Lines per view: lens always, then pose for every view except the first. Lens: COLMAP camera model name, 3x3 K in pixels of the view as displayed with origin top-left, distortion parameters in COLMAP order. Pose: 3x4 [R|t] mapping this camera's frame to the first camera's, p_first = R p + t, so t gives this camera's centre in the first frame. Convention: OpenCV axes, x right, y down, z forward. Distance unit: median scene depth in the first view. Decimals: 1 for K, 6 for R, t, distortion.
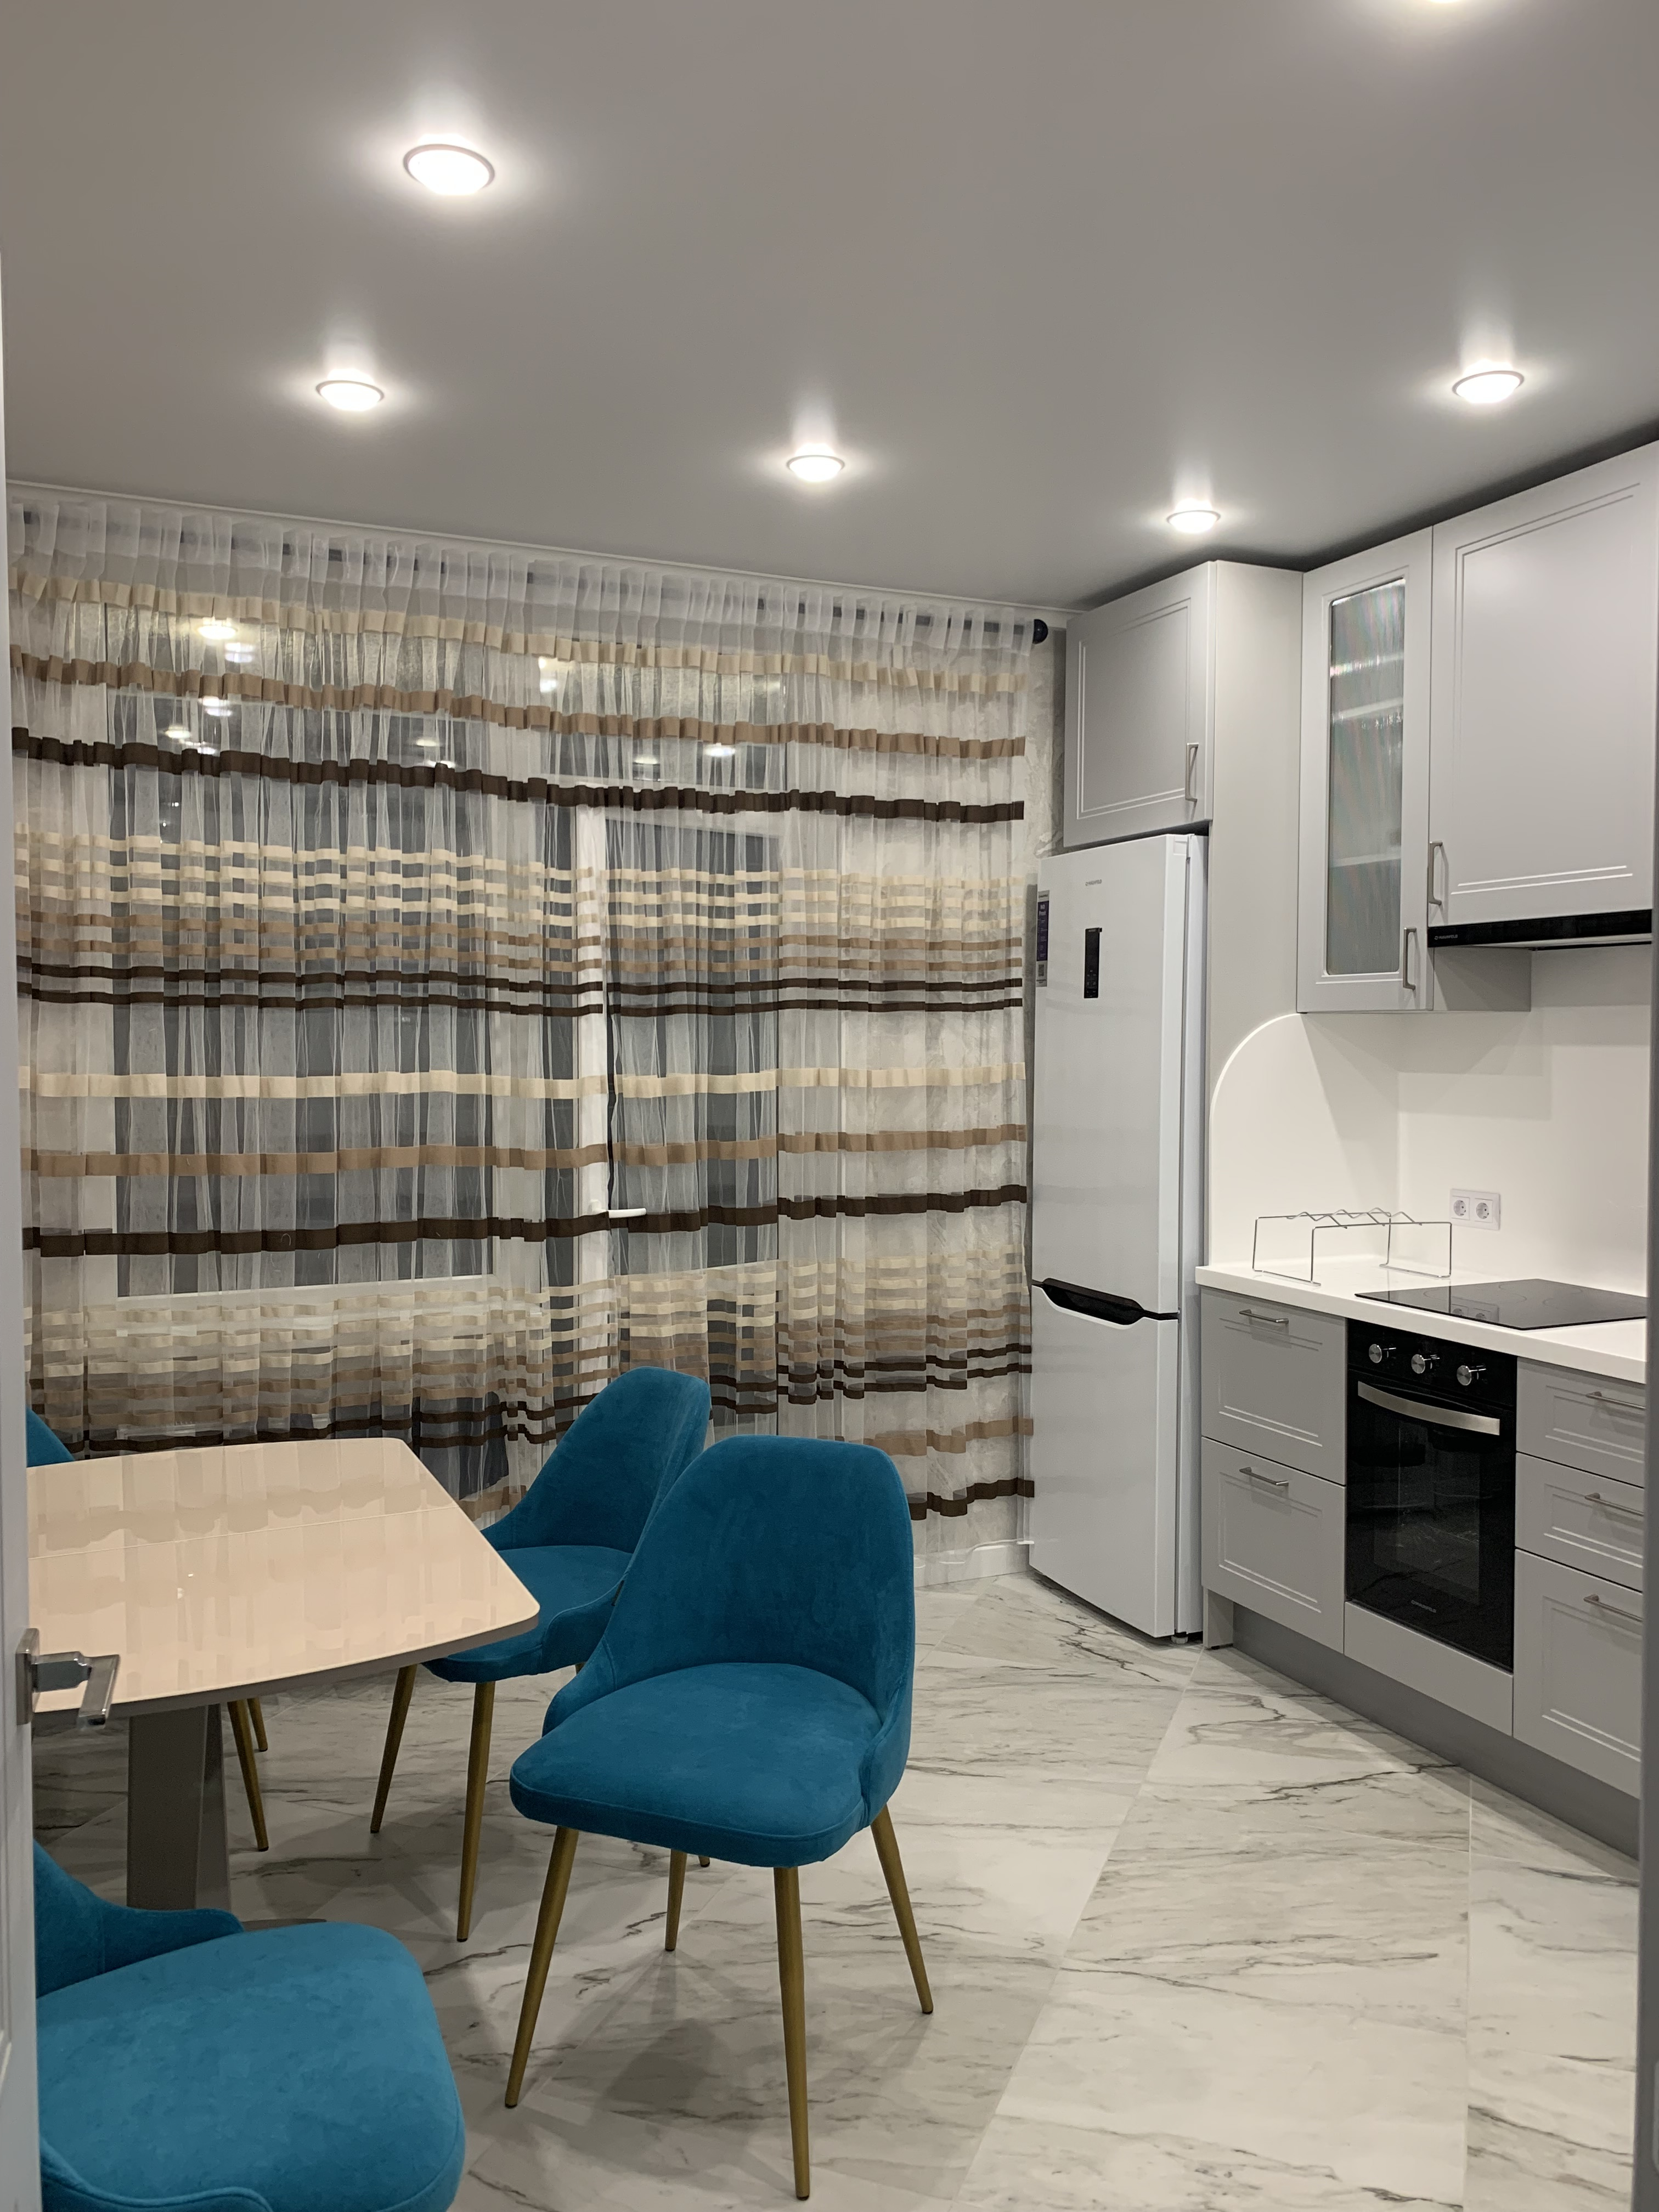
lens RADIAL K [[1697.0, 0, 846.5], [0, 1697.0, 1091.4], [0, 0, 1]] dist [0.028246, -0.035393]
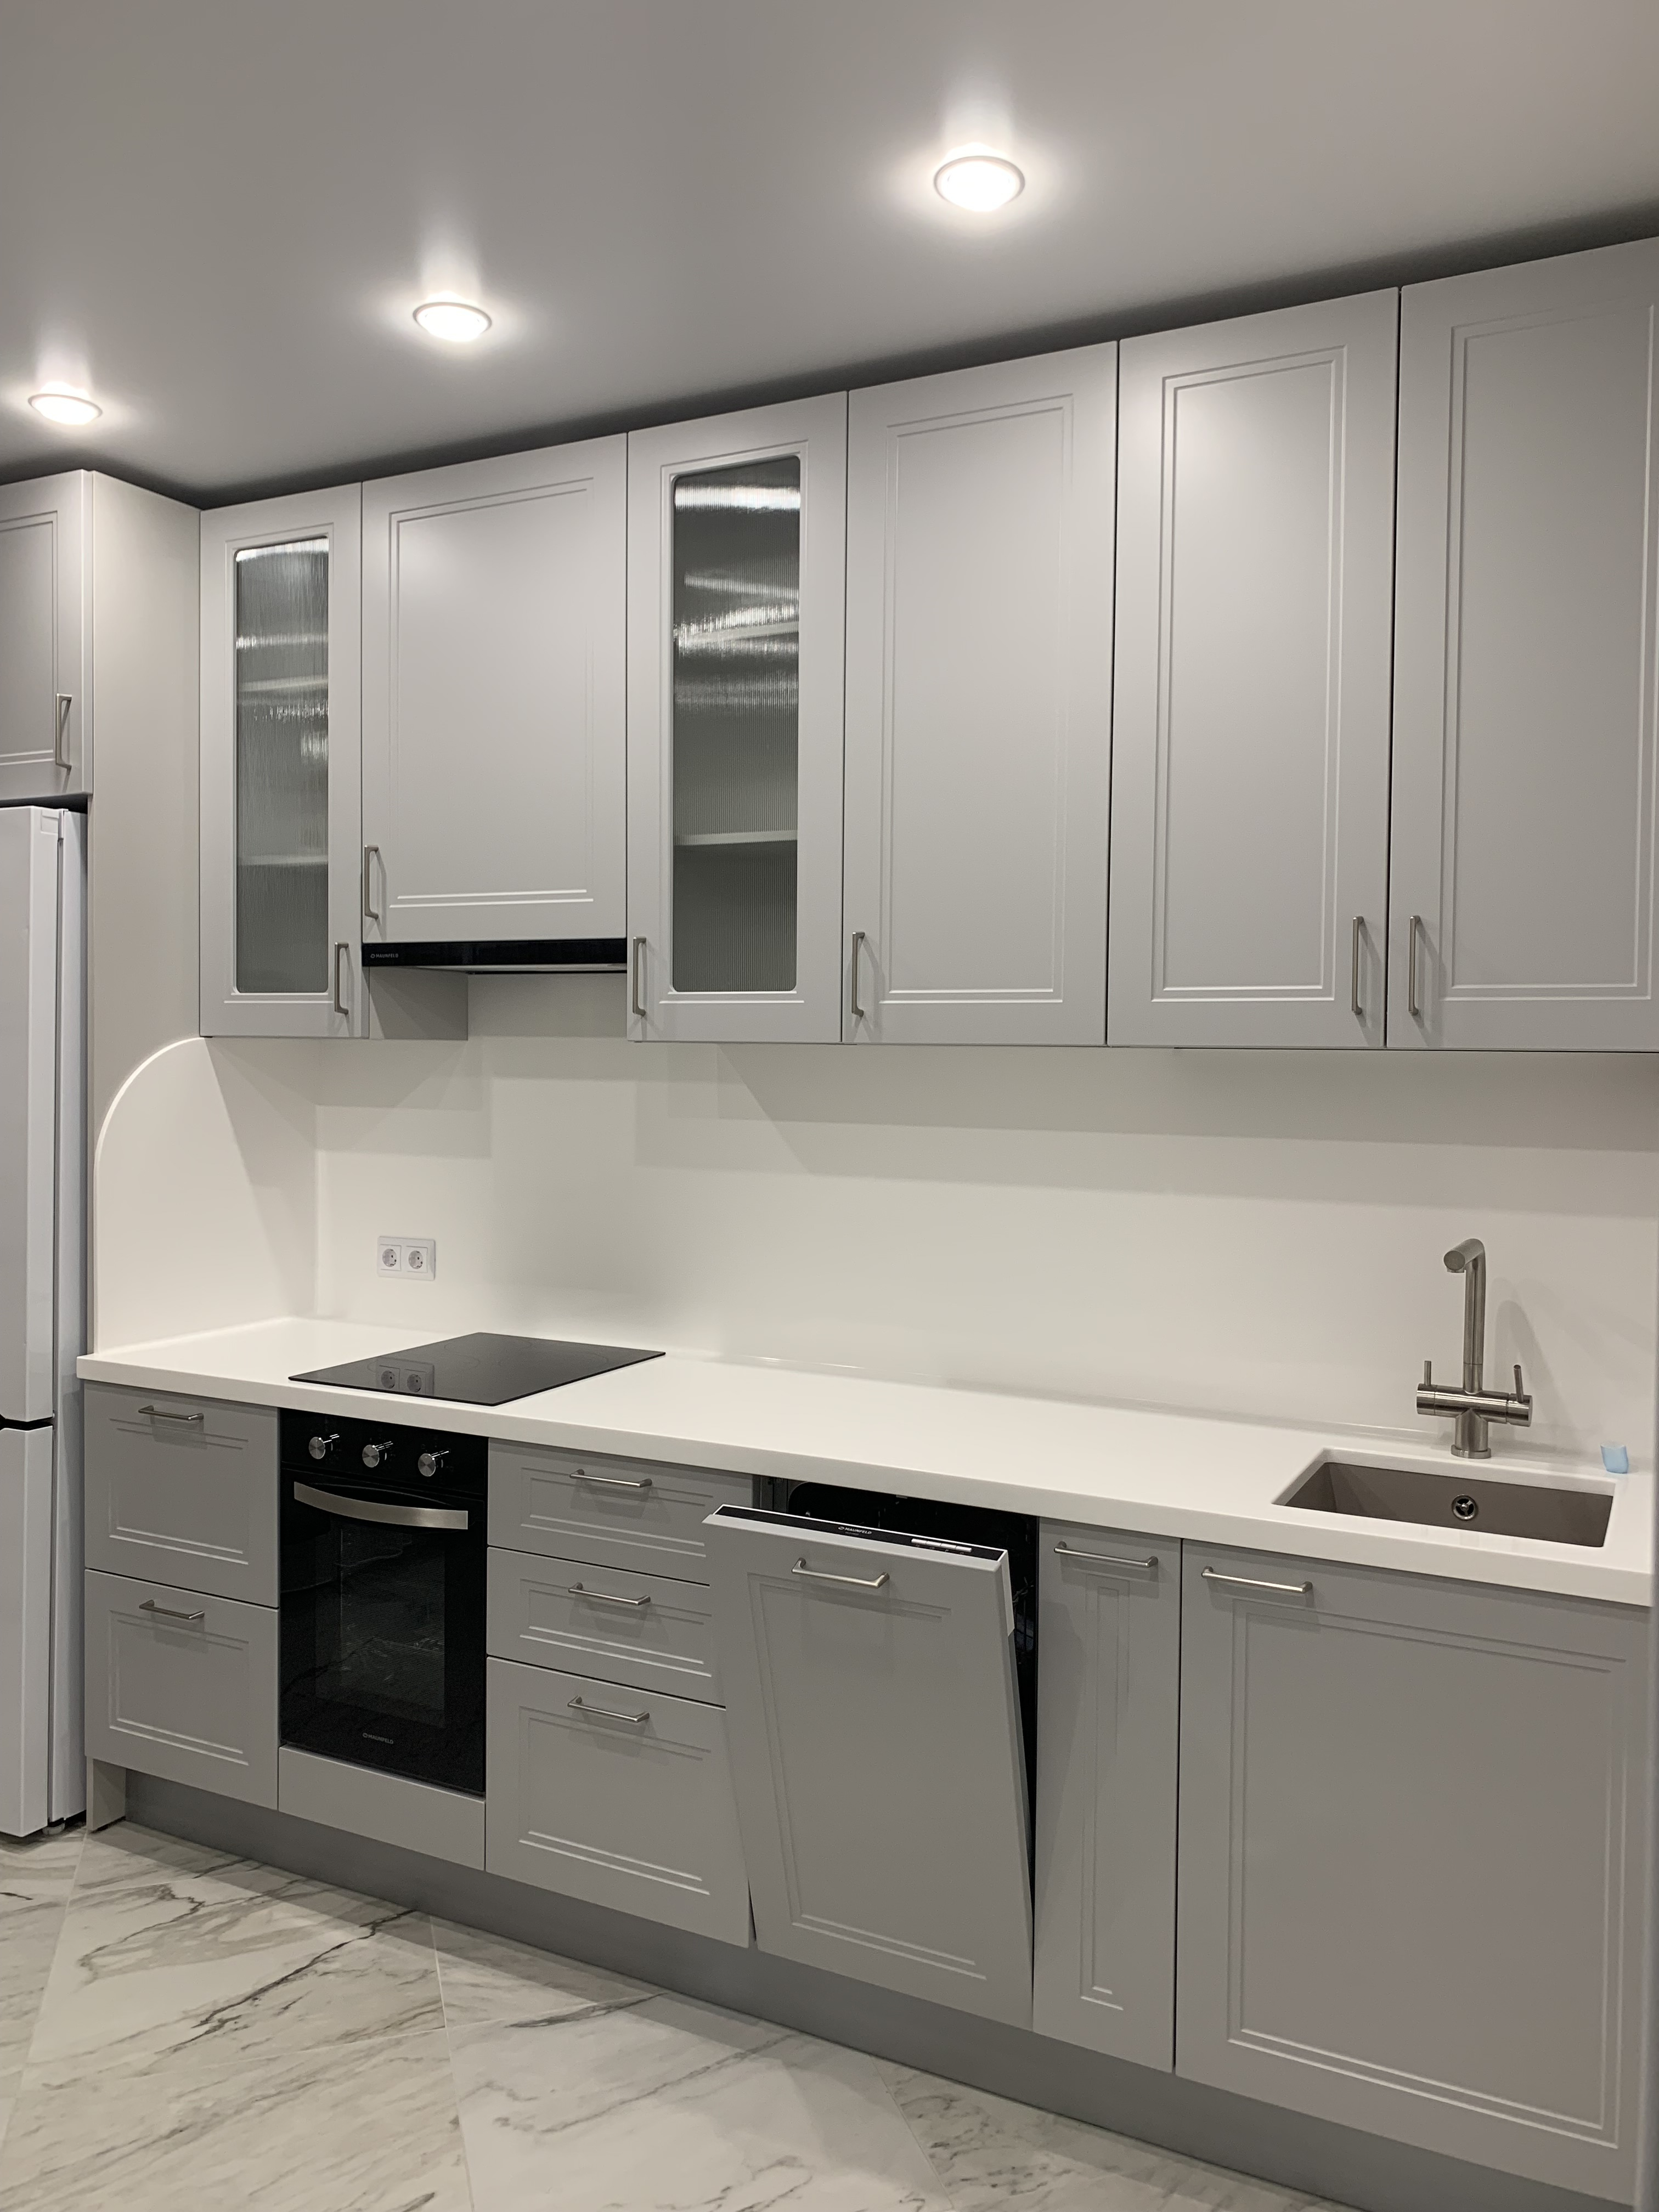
lens RADIAL K [[1697.0, 0, 863.2], [0, 1697.0, 1101.7], [0, 0, 1]] dist [0.028246, -0.035393]
pose [[0.783181, -0.008119, 0.621741, 0.000066], [0.007348, 0.999966, 0.003802, -0.019808], [-0.621751, 0.001590, 0.783214, 0.187474]]
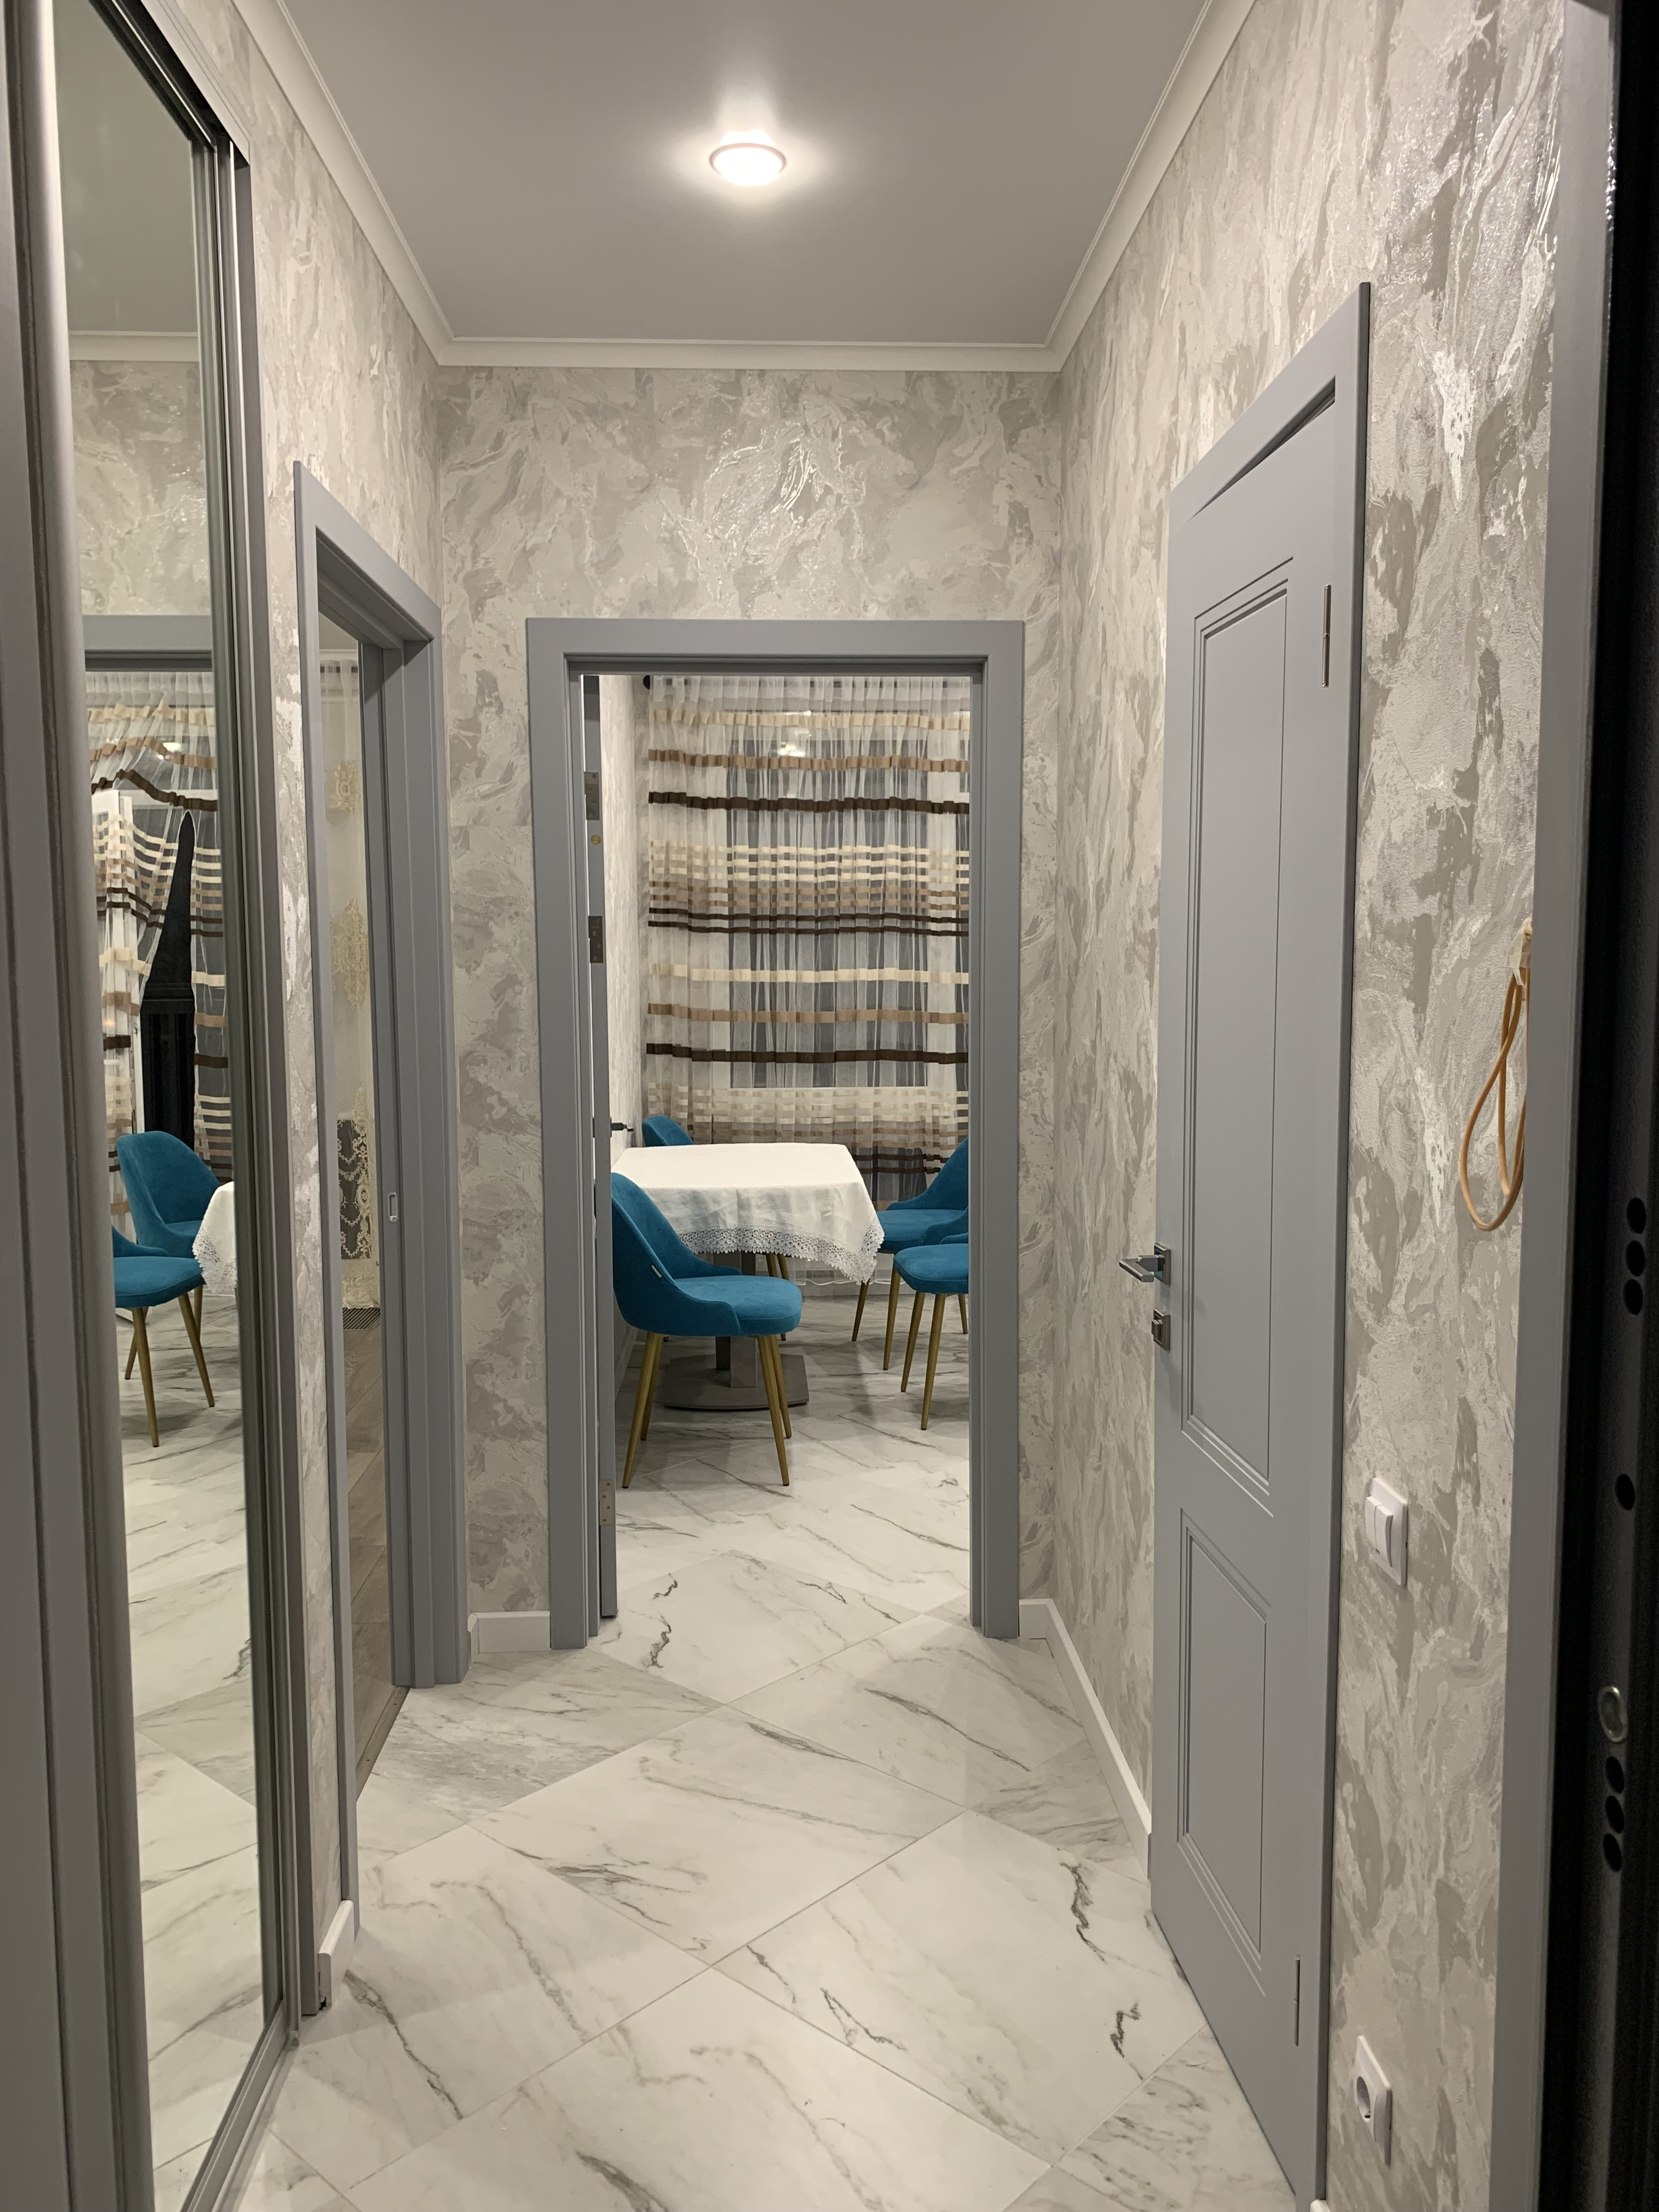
lens RADIAL K [[1697.0, 0, 835.1], [0, 1697.0, 1107.3], [0, 0, 1]] dist [0.028246, -0.035393]
pose [[0.929969, 0.026567, -0.366677, 0.269154], [-0.005593, 0.998293, 0.058144, 0.022626], [0.367596, -0.052021, 0.928530, -0.511586]]
